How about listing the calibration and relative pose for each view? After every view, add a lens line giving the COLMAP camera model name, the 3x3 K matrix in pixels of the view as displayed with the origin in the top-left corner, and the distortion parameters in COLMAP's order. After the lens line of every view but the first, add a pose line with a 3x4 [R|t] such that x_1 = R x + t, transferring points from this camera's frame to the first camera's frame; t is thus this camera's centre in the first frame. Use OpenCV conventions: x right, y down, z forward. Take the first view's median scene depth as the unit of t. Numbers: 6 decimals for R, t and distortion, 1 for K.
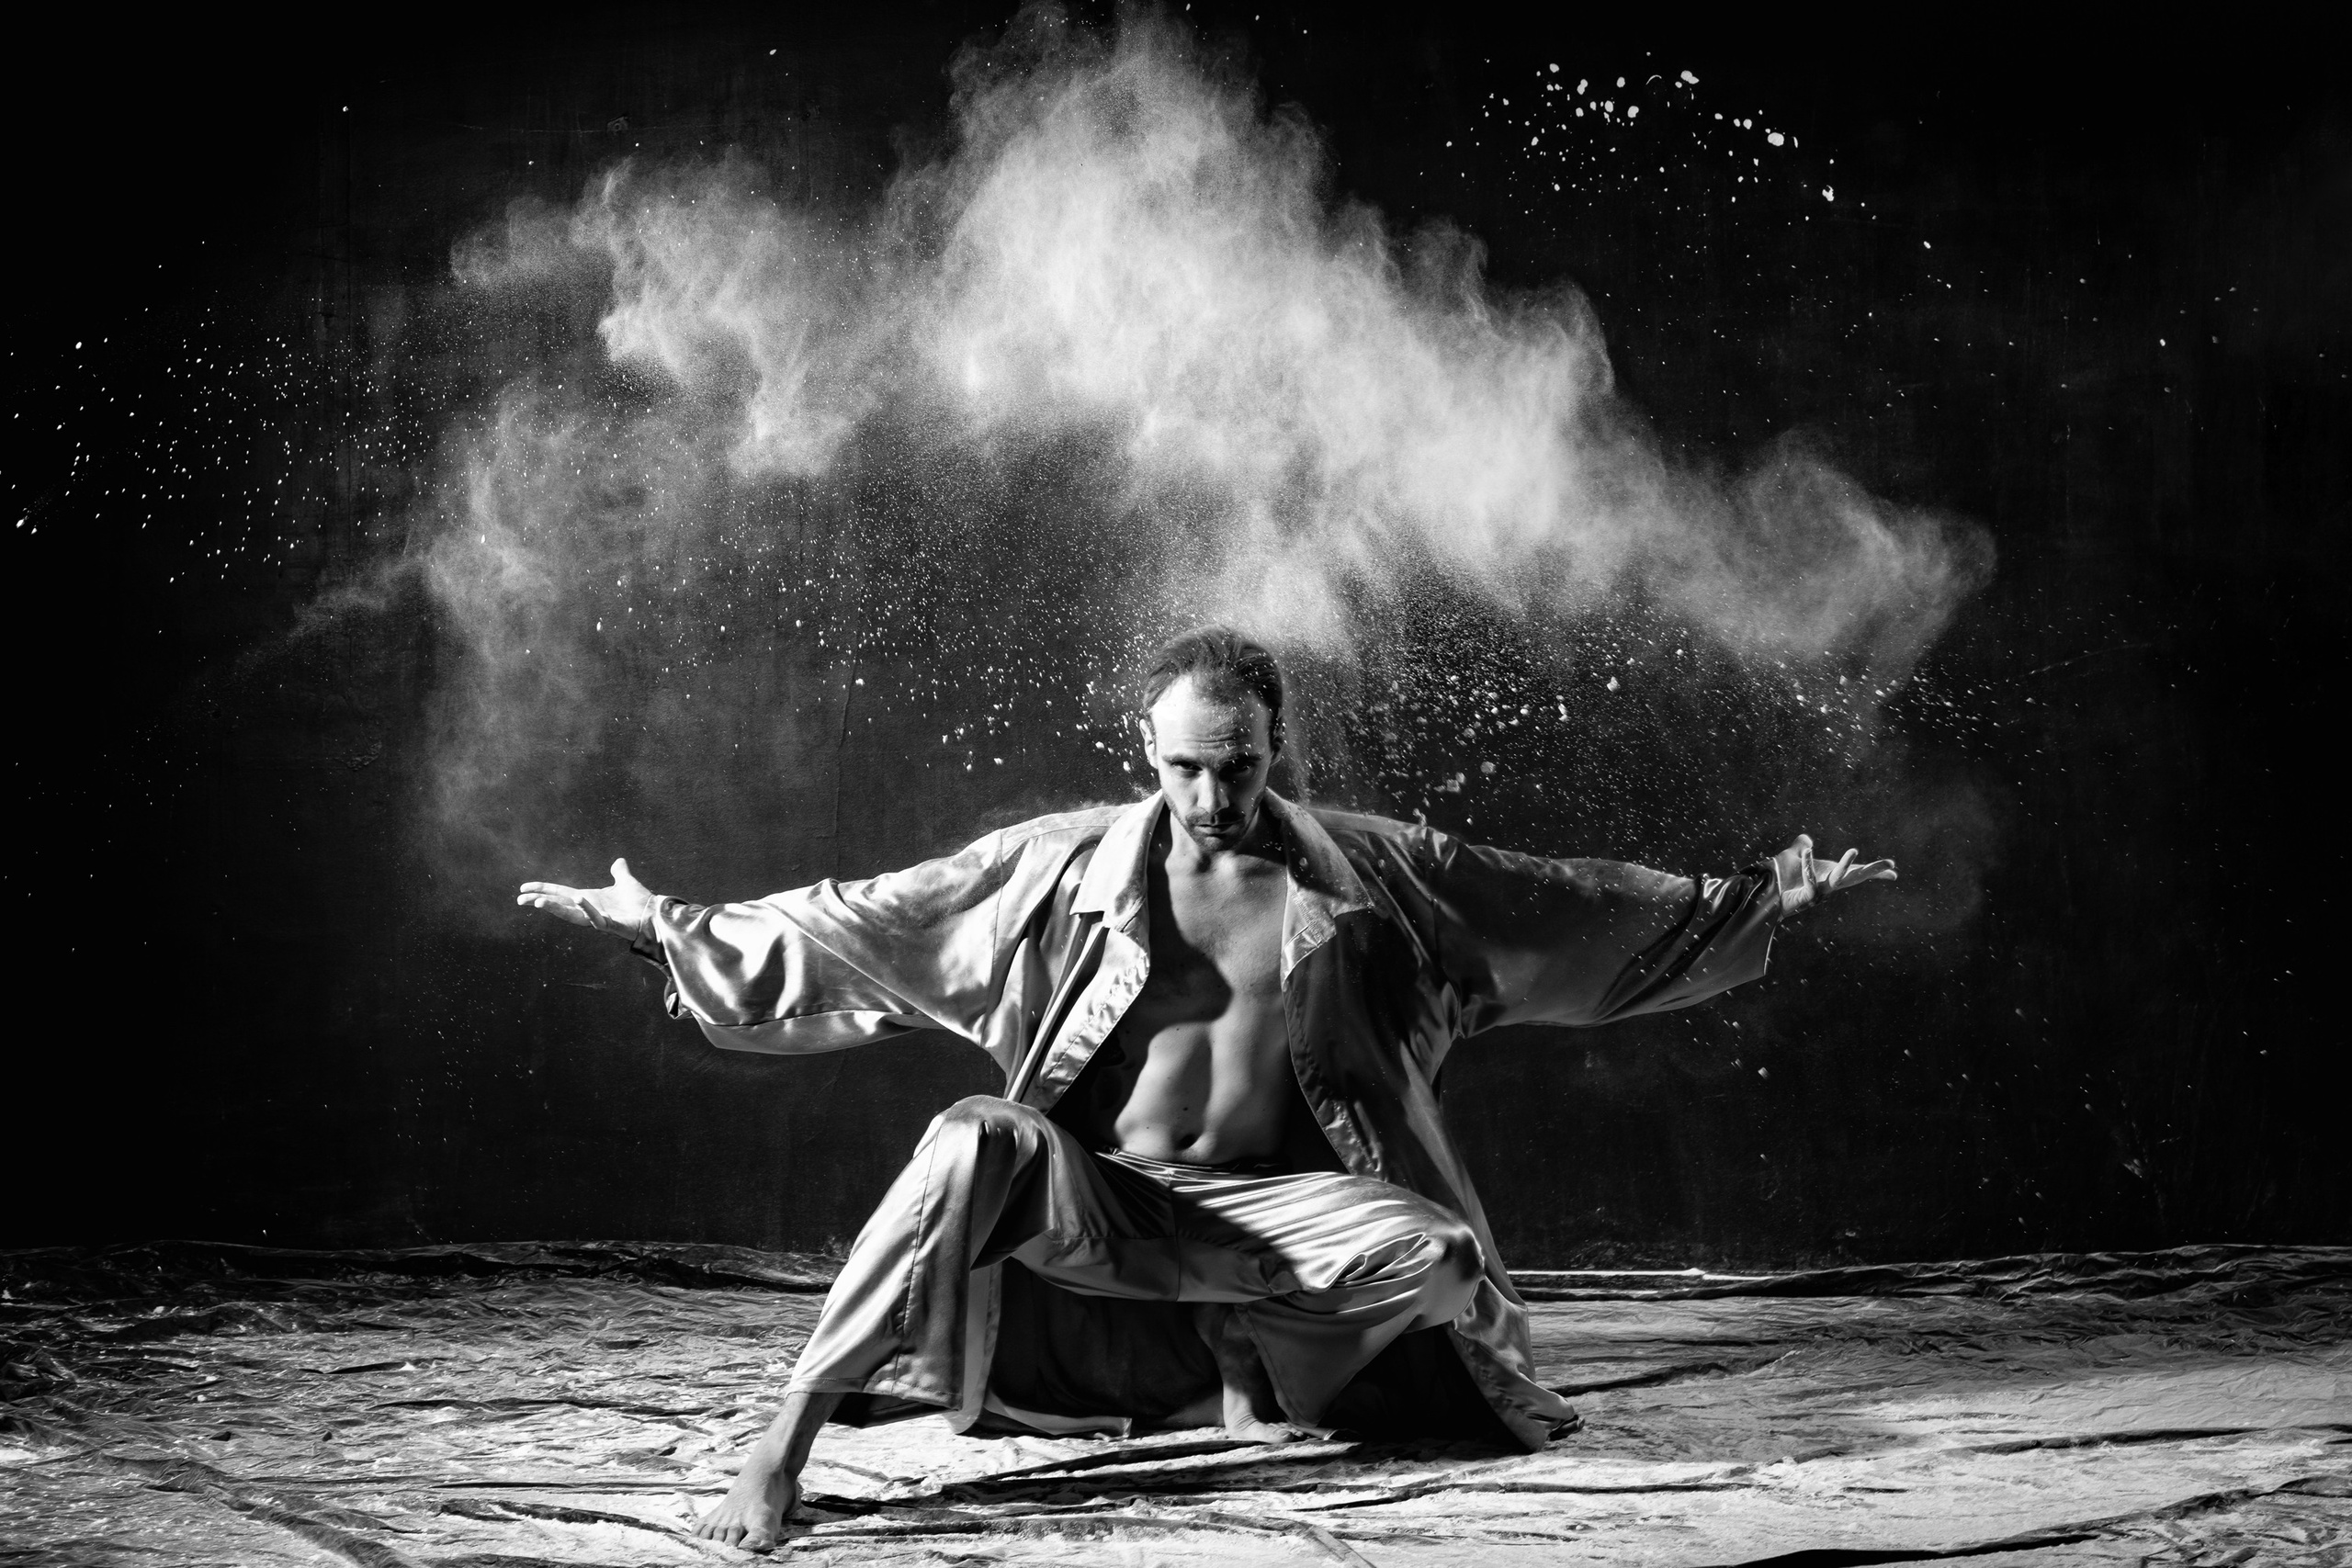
lens RADIAL K [[3393.3, 0, 1205.1], [0, 3393.3, 772.1], [0, 0, 1]] dist [-0.071015, 0.000000]
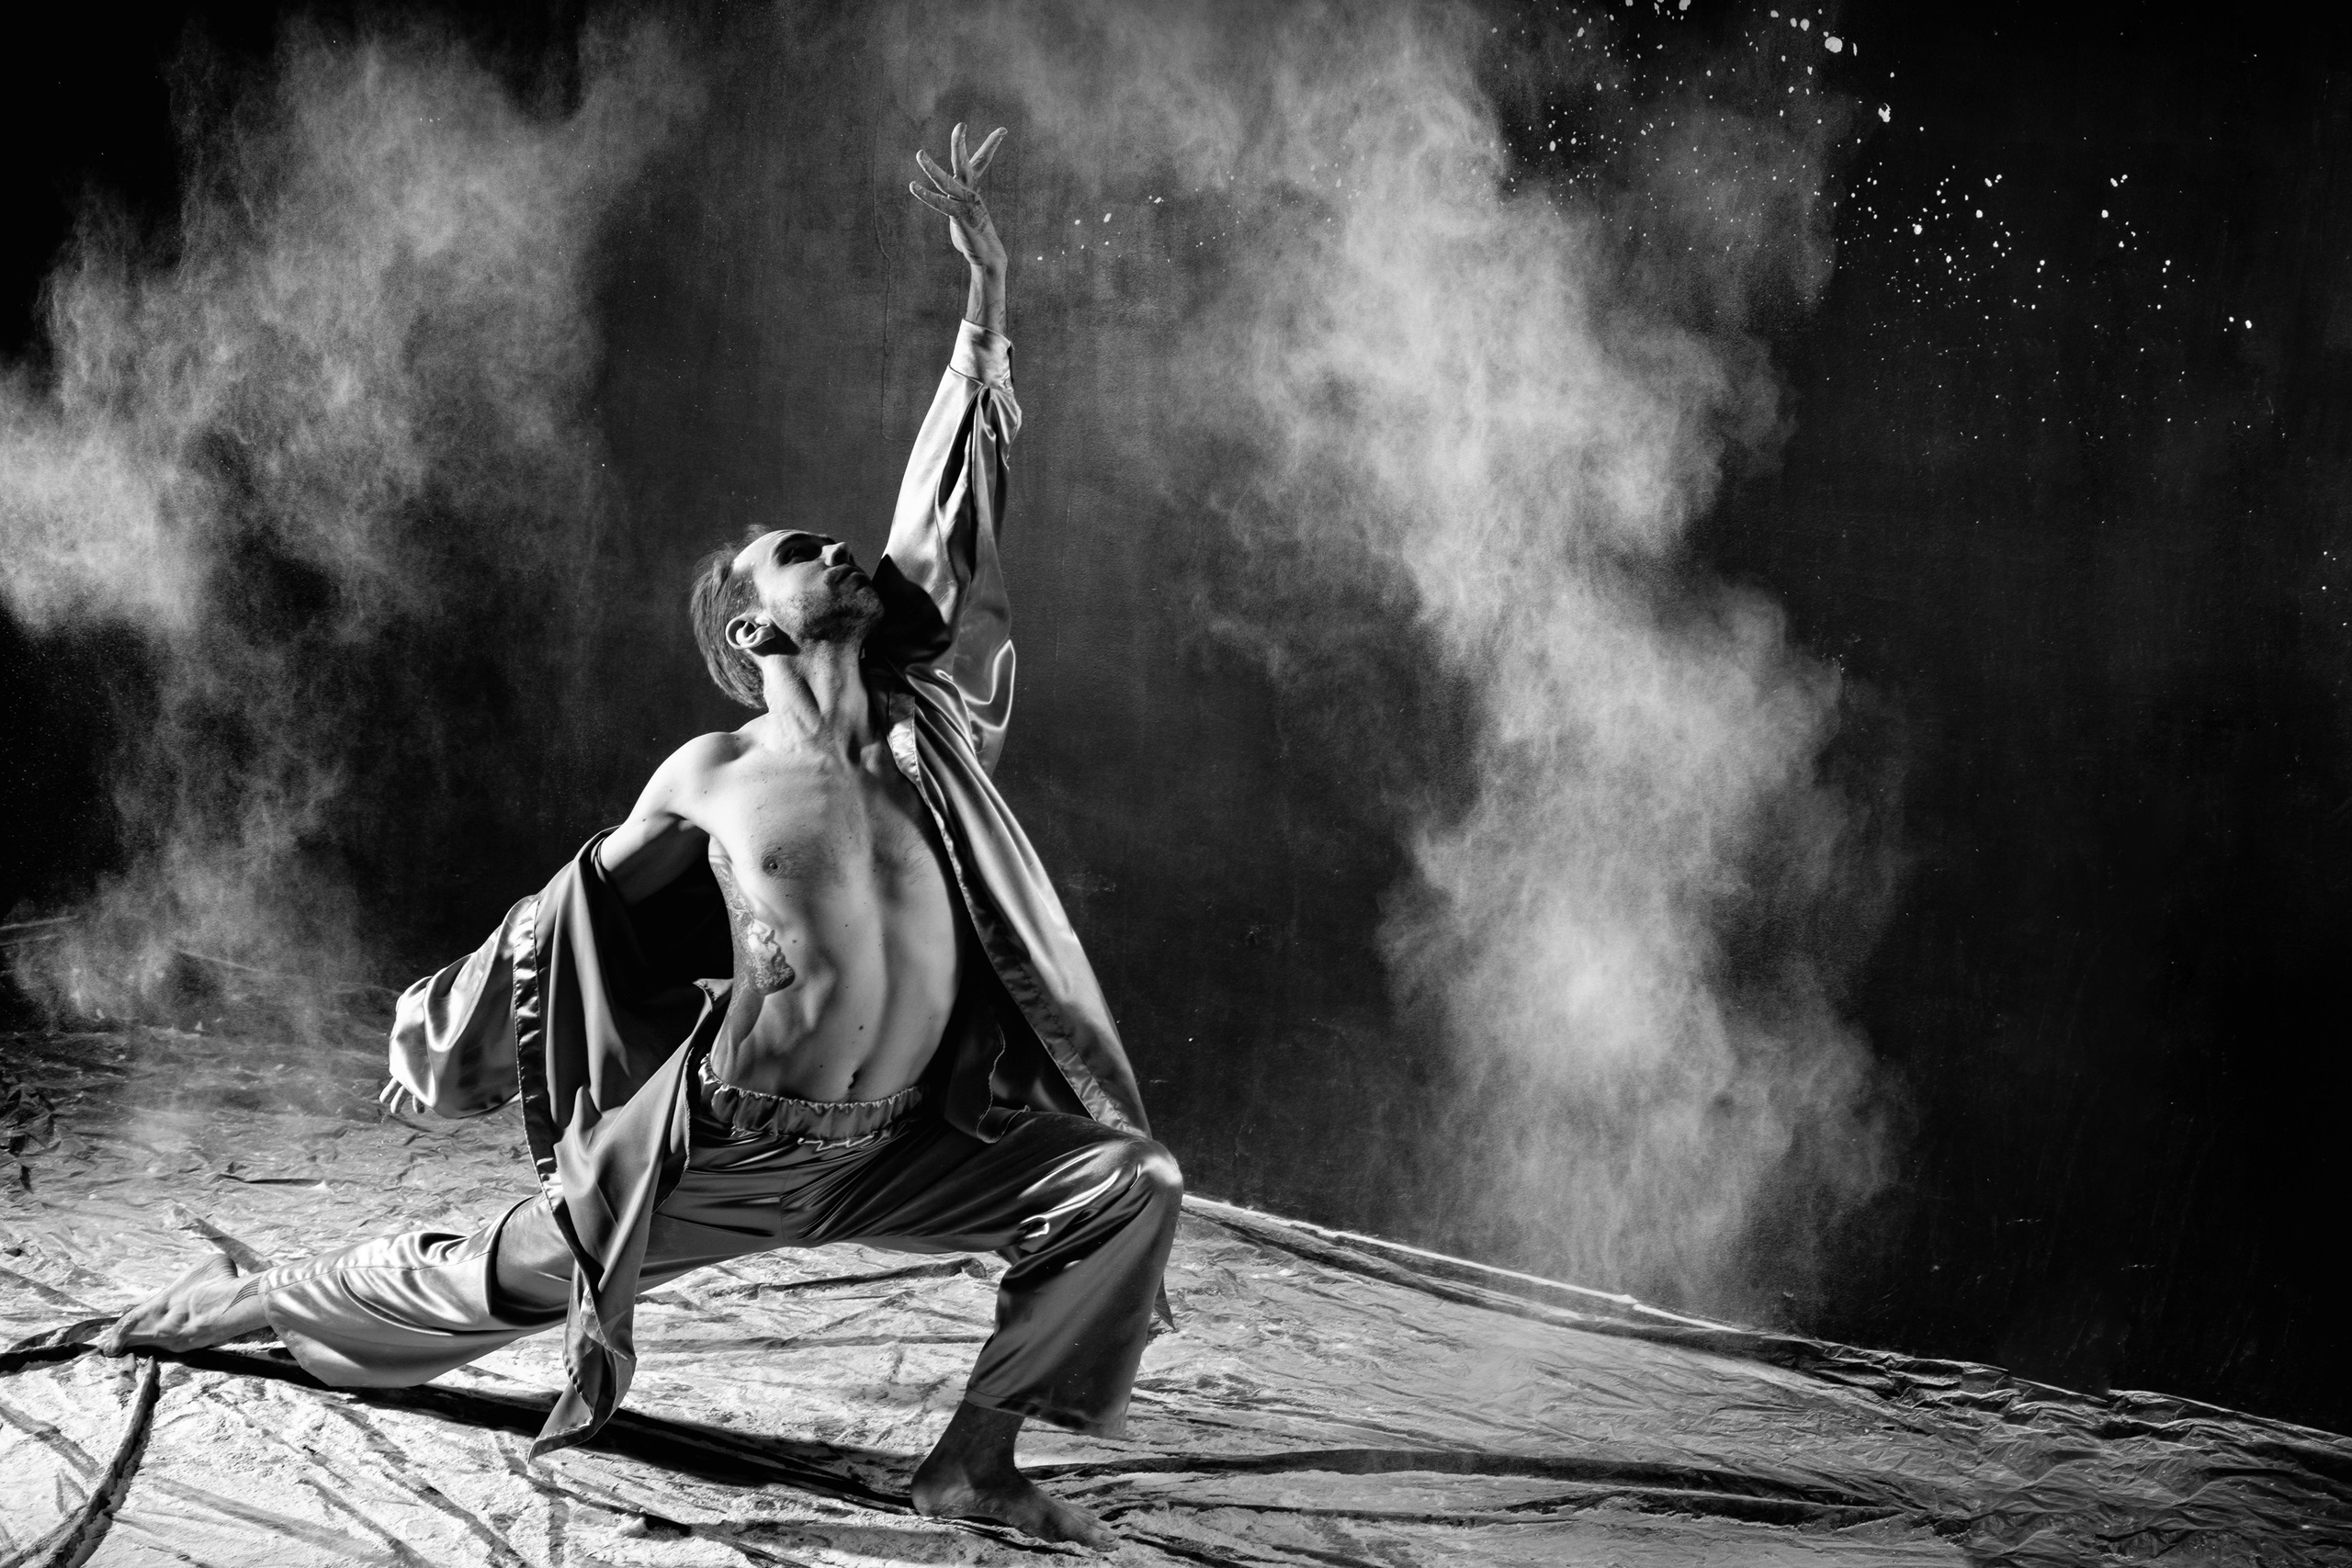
lens RADIAL K [[3393.3, 0, 1176.2], [0, 3393.3, 806.6], [0, 0, 1]] dist [-0.071015, 0.000000]
pose [[0.896931, 0.135218, -0.420987, 0.403750], [-0.067396, 0.982776, 0.172070, -0.133525], [0.437003, -0.125962, 0.890596, 0.146042]]
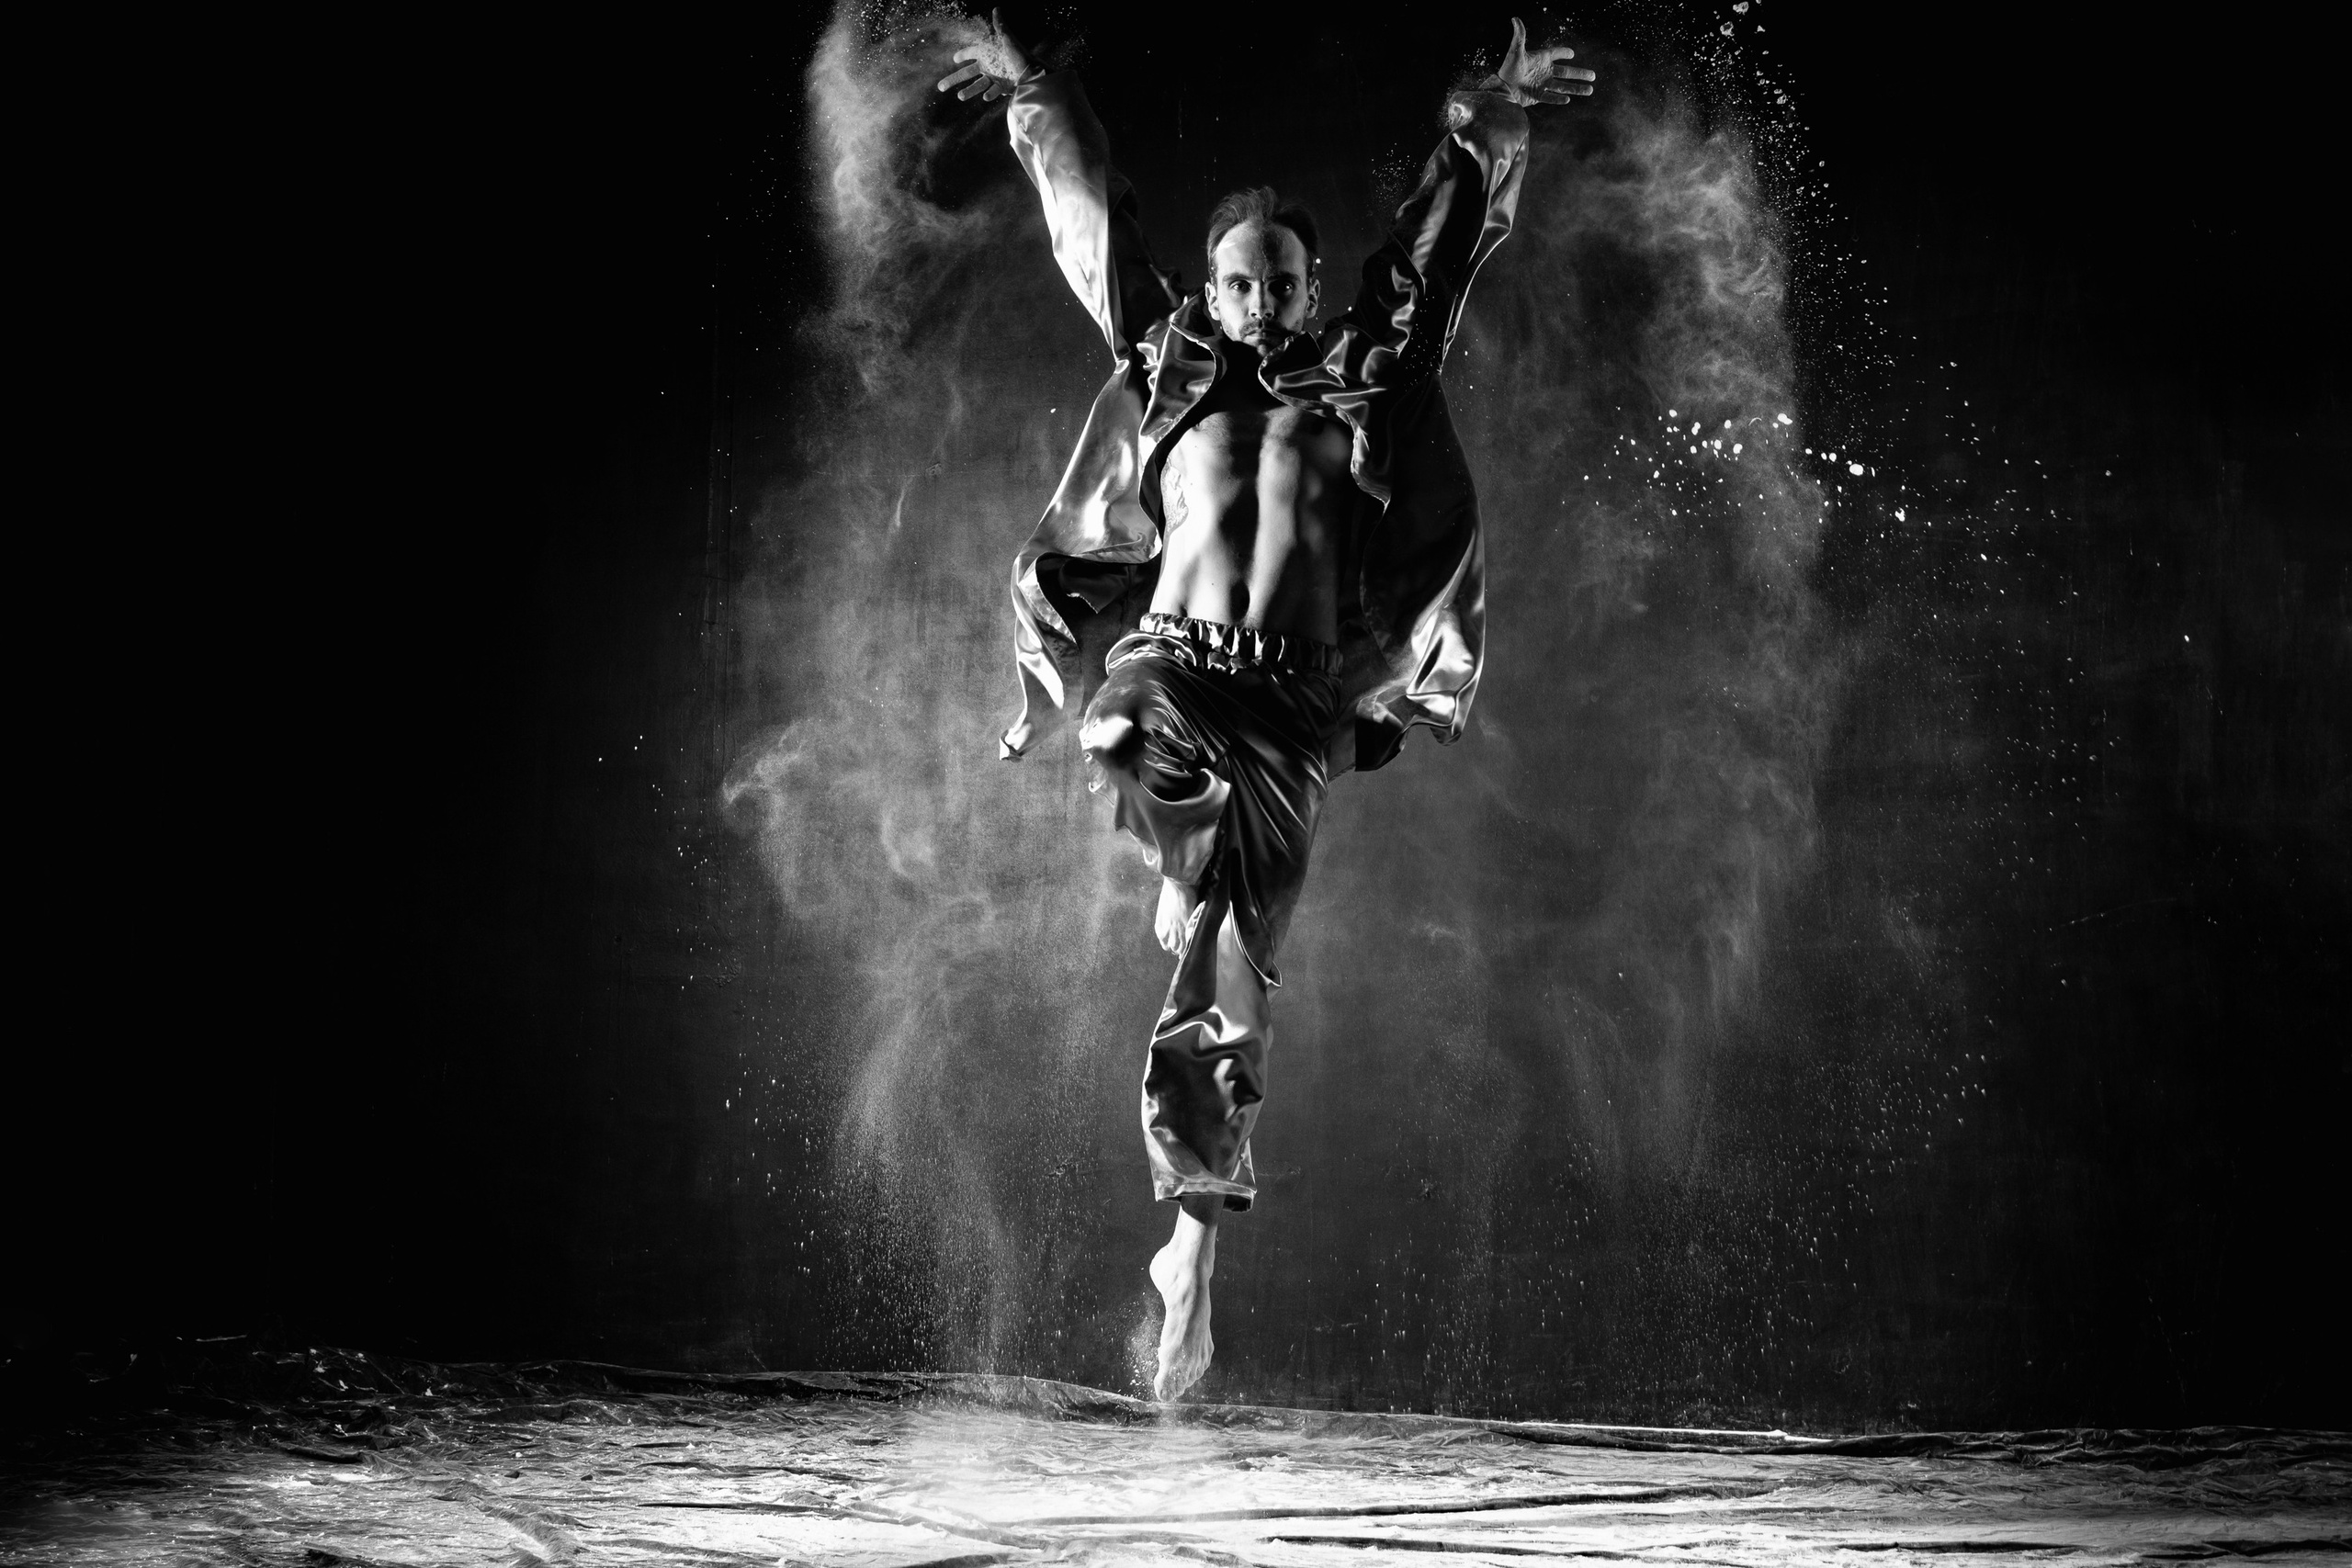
lens RADIAL K [[3393.3, 0, 1187.4], [0, 3393.3, 786.5], [0, 0, 1]] dist [-0.071015, 0.000000]
pose [[0.975821, 0.004542, -0.218525, 0.199456], [-0.022131, 0.996699, -0.078110, 0.020959], [0.217449, 0.081057, 0.972700, -0.194403]]
